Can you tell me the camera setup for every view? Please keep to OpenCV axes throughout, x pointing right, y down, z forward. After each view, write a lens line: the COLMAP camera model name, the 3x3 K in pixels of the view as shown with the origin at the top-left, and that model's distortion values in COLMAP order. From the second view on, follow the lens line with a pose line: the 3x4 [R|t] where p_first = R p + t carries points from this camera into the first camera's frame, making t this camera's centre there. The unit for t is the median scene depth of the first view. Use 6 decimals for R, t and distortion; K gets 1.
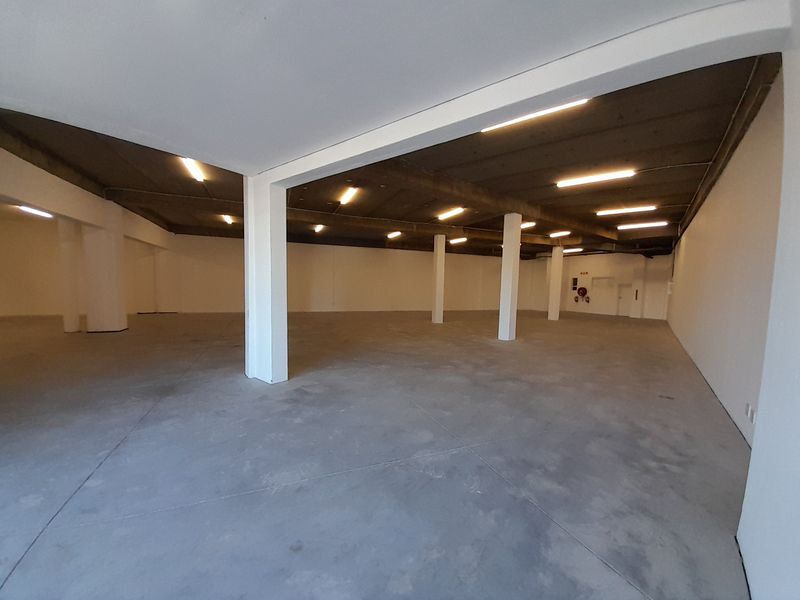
lens RADIAL K [[312.5, 0, 401.0], [0, 312.5, 312.0], [0, 0, 1]] dist [0.022803, -0.017725]
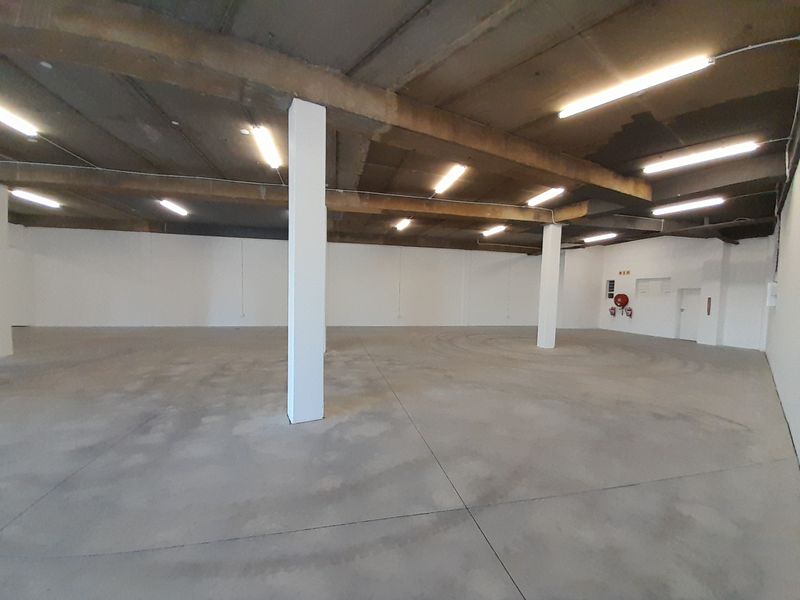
lens RADIAL K [[312.5, 0, 401.0], [0, 312.5, 312.0], [0, 0, 1]] dist [0.022803, -0.017725]
pose [[0.985496, 0.008496, -0.169488, 0.277562], [-0.012797, 0.999623, -0.024302, -0.021862], [0.169217, 0.026118, 0.985233, 0.319932]]
